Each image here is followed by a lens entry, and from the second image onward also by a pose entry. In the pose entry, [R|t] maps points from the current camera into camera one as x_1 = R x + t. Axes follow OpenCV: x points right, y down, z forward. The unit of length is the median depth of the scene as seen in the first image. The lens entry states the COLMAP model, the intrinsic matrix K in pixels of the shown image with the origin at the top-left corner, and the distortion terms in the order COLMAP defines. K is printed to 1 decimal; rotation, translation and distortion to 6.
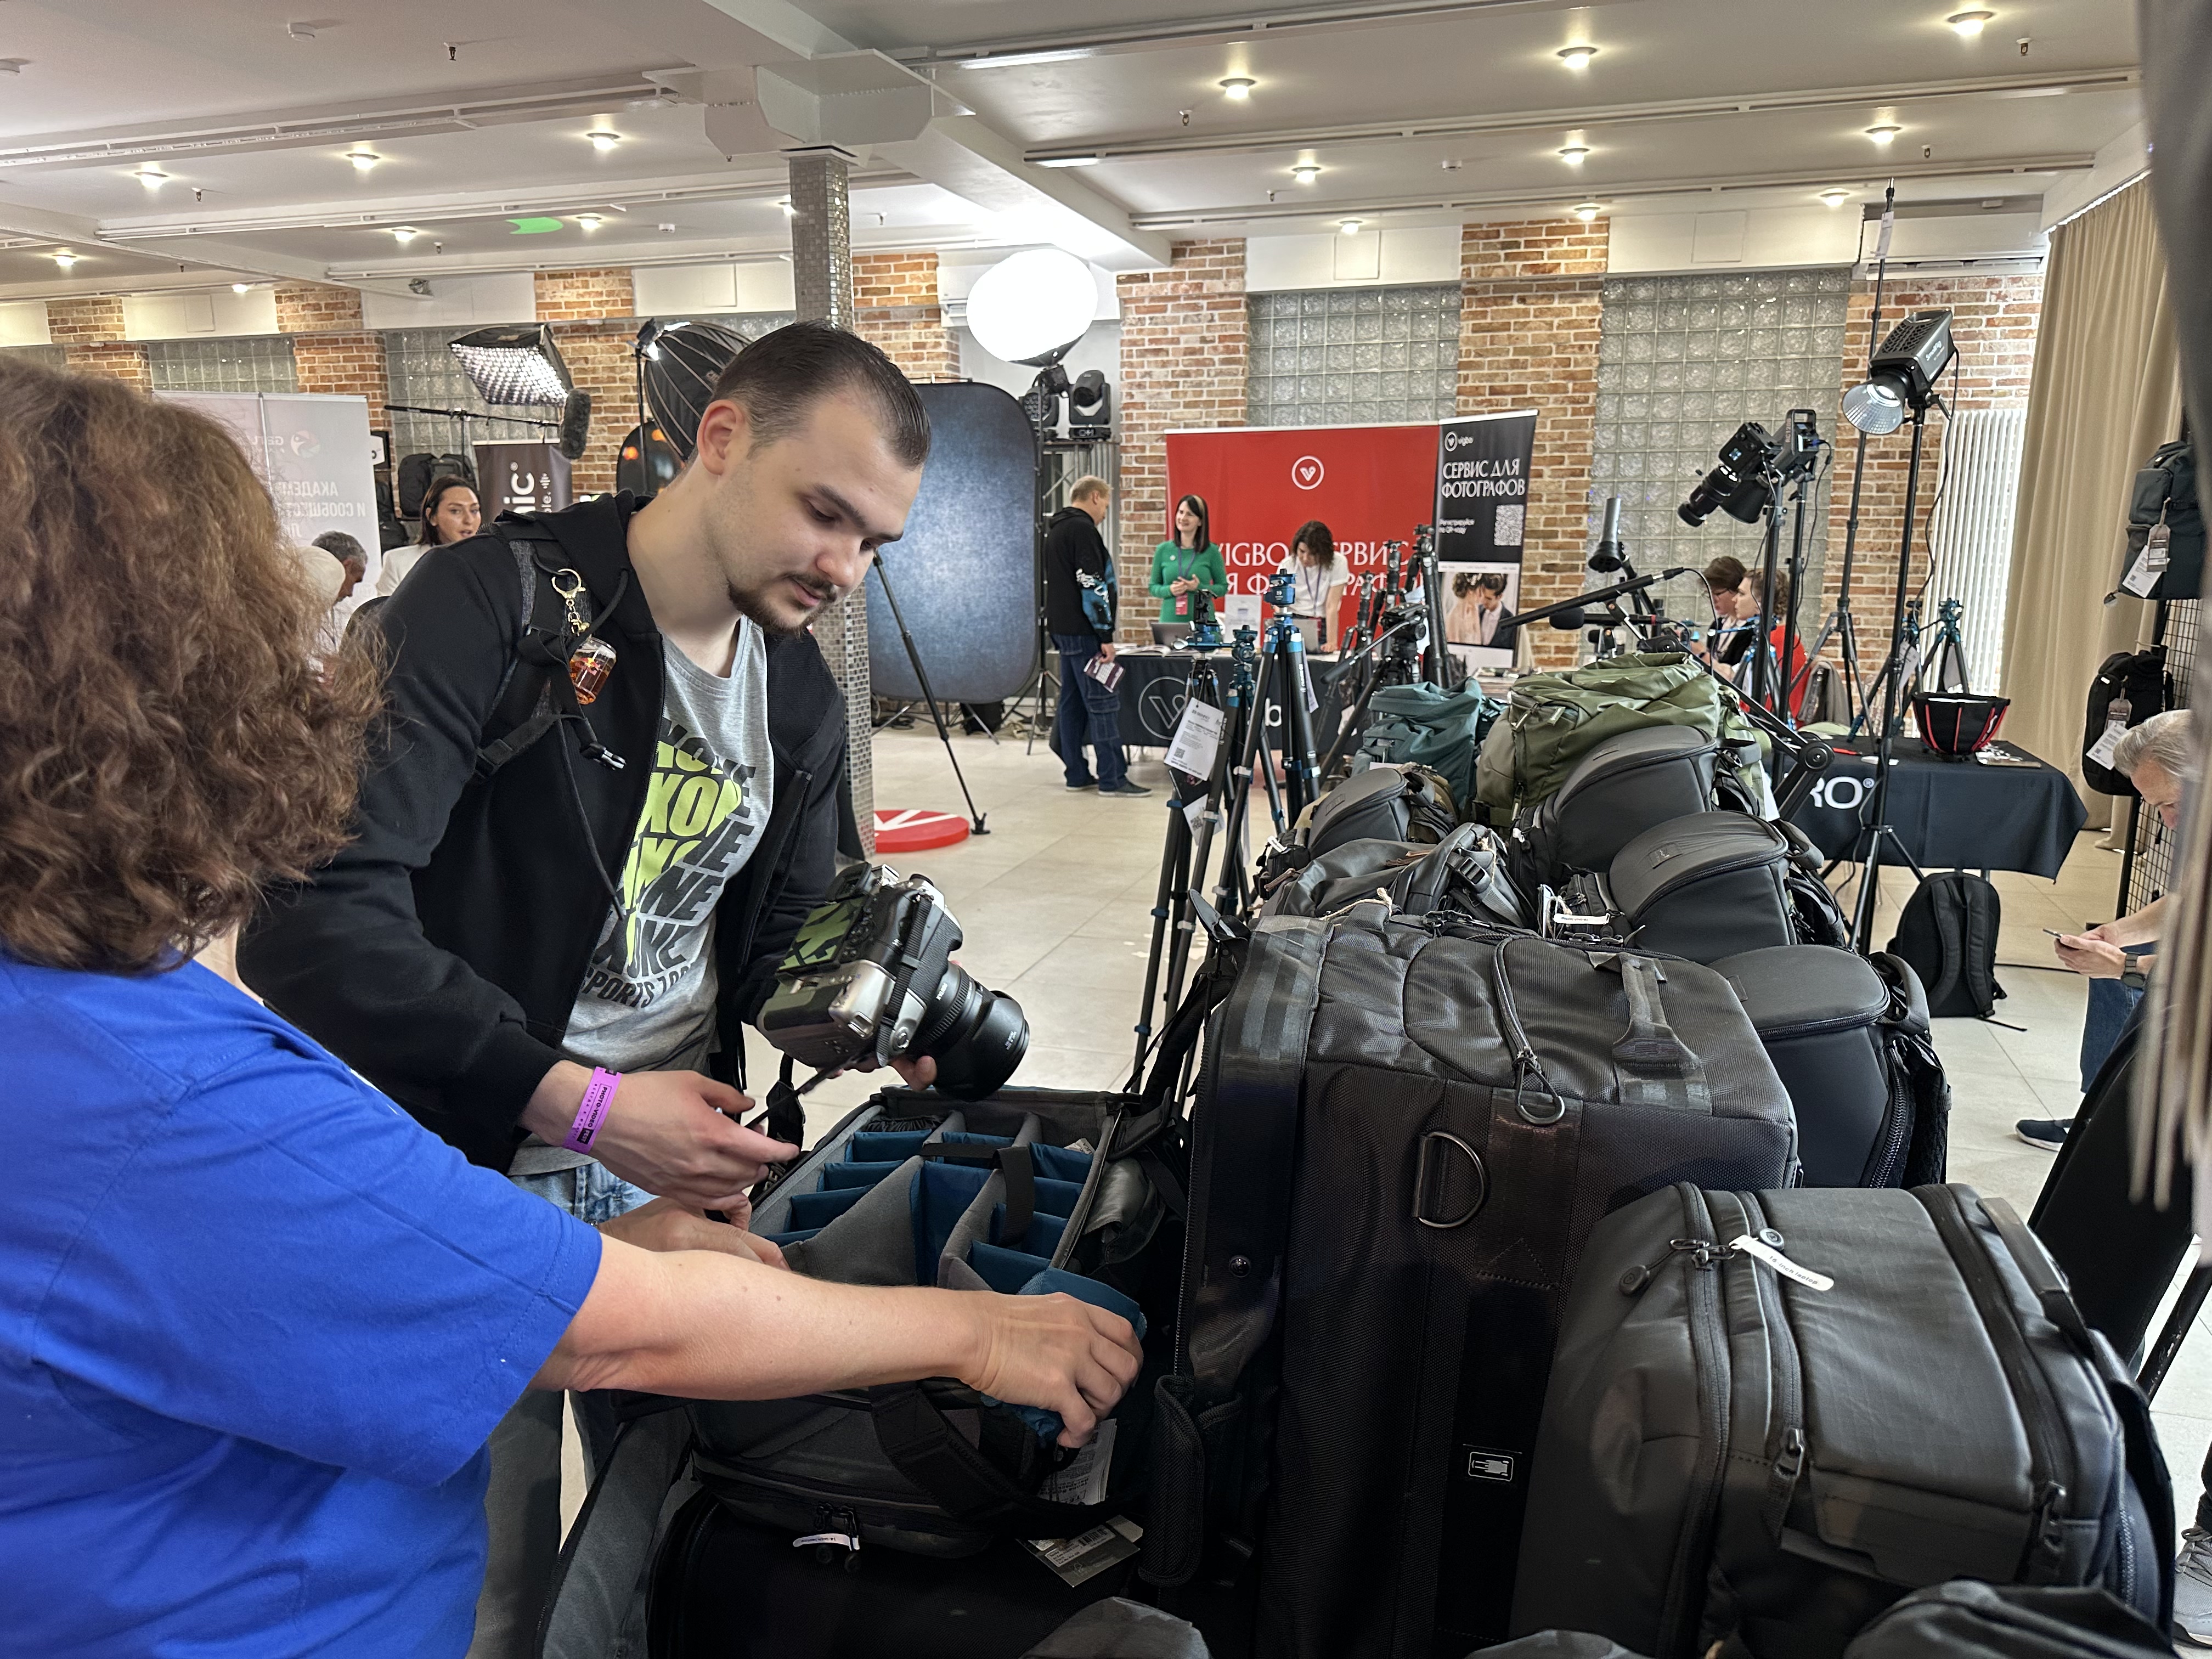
lens RADIAL K [[1579.7, 0, 1106.0], [0, 1579.7, 829.5], [0, 0, 1]] dist [0.001401, -0.006146]
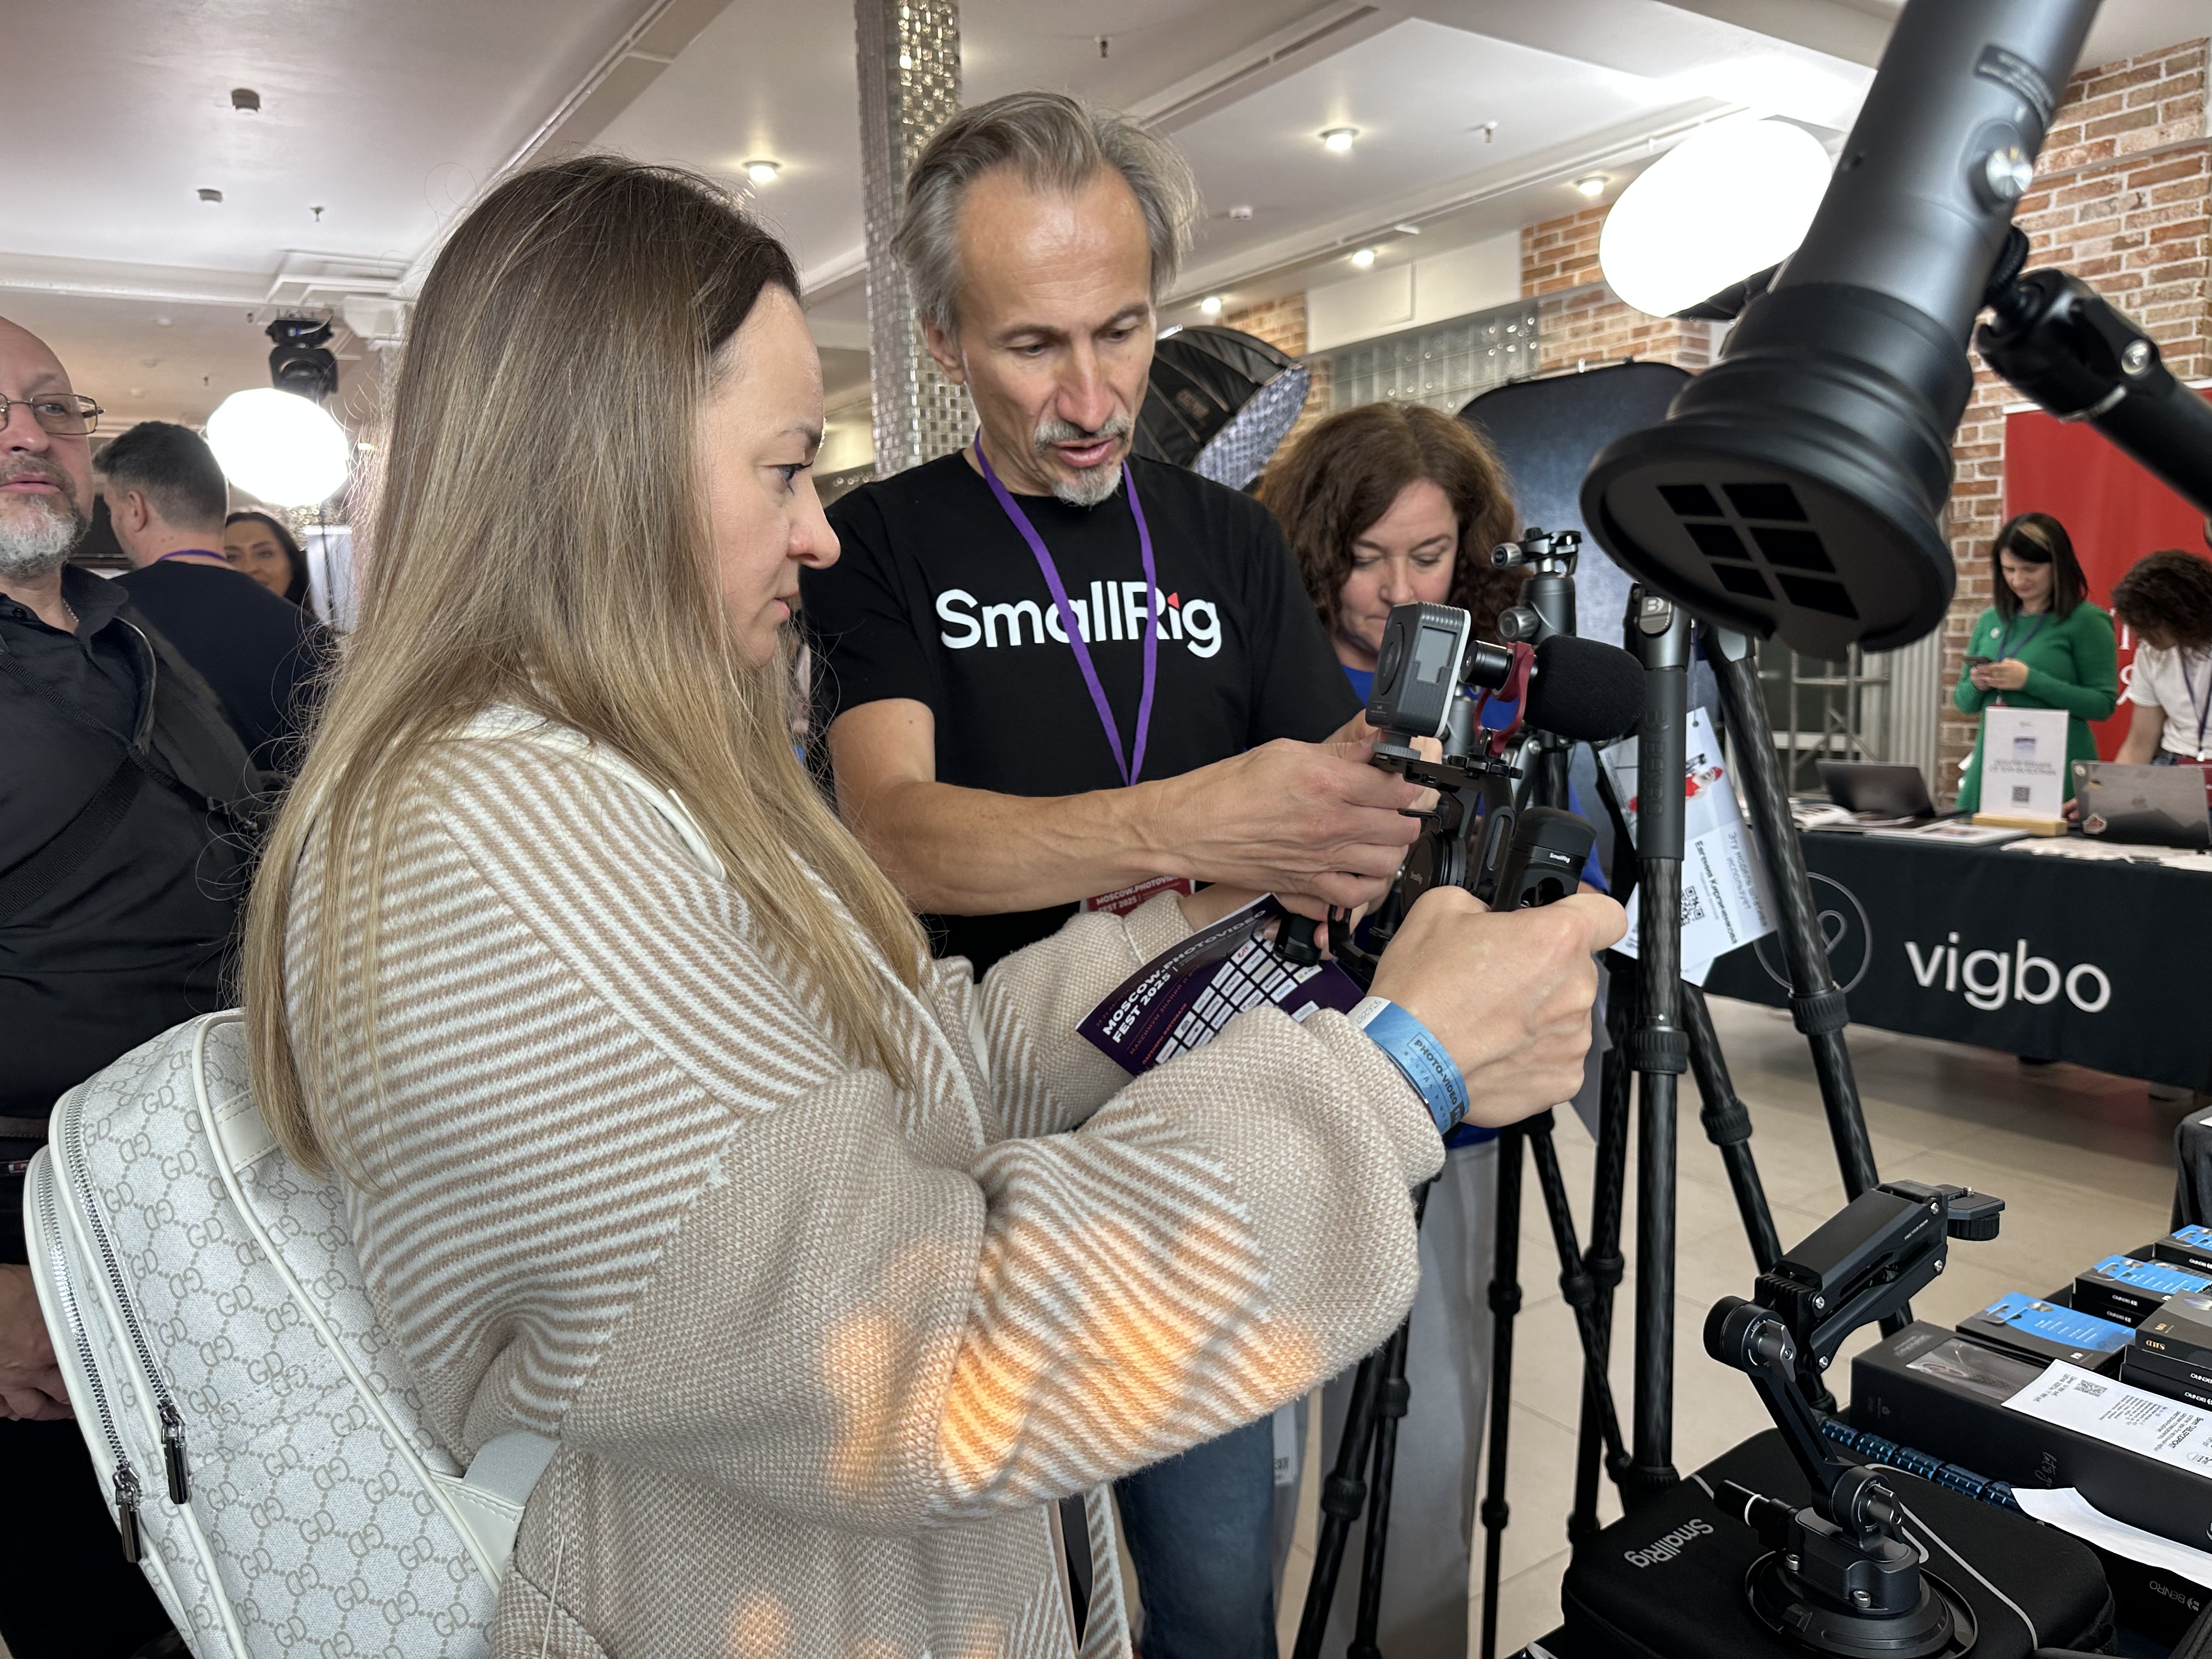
lens RADIAL K [[1579.7, 0, 1106.0], [0, 1579.7, 829.5], [0, 0, 1]] dist [0.001401, -0.006146]
pose [[0.795915, 0.046221, -0.603642, 0.122445], [-0.080821, 0.996269, -0.030280, -0.059403], [0.599990, 0.072887, 0.796681, 0.360422]]
